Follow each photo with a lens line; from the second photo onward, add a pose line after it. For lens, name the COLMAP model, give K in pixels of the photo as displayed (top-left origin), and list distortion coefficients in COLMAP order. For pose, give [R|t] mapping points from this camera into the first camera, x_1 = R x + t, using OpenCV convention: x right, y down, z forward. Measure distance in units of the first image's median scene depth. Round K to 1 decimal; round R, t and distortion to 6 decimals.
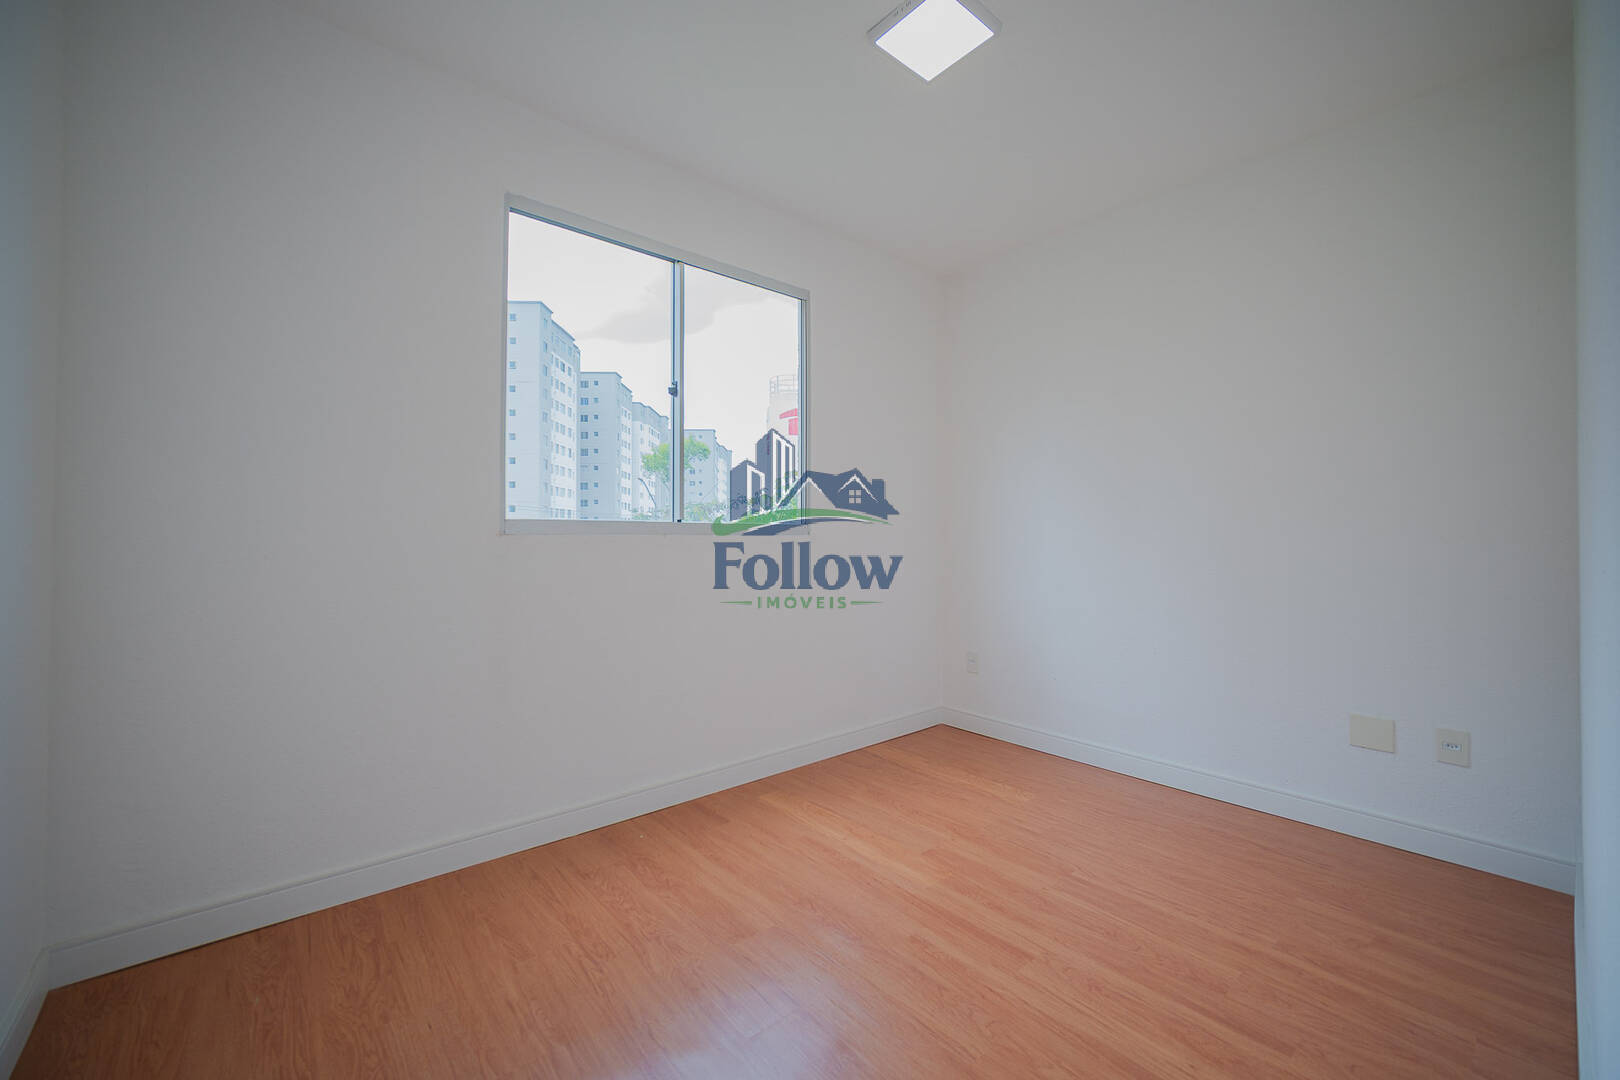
lens RADIAL K [[652.4, 0, 804.3], [0, 652.4, 539.7], [0, 0, 1]] dist [0.000472, -0.000335]
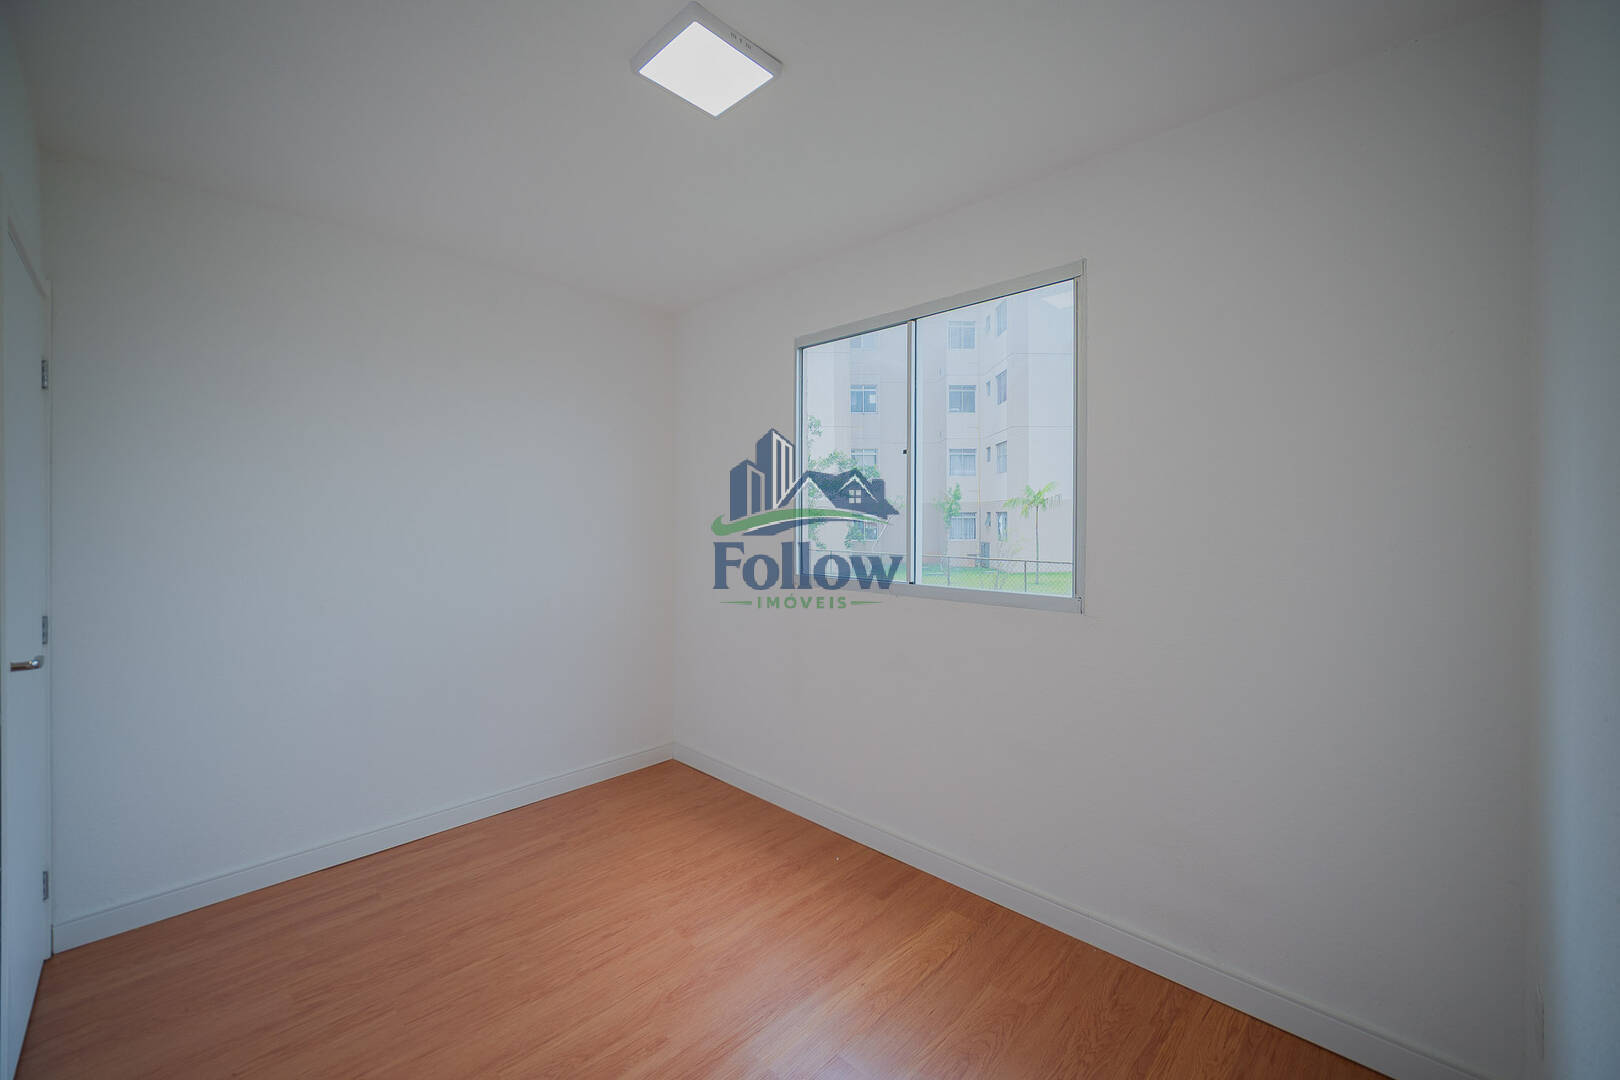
lens RADIAL K [[652.4, 0, 817.6], [0, 652.4, 532.8], [0, 0, 1]] dist [0.000472, -0.000335]
pose [[0.099887, 0.016972, -0.994854, 0.900064], [-0.005734, 0.999848, 0.016481, -0.138052], [0.994982, 0.004058, 0.099969, 0.875365]]
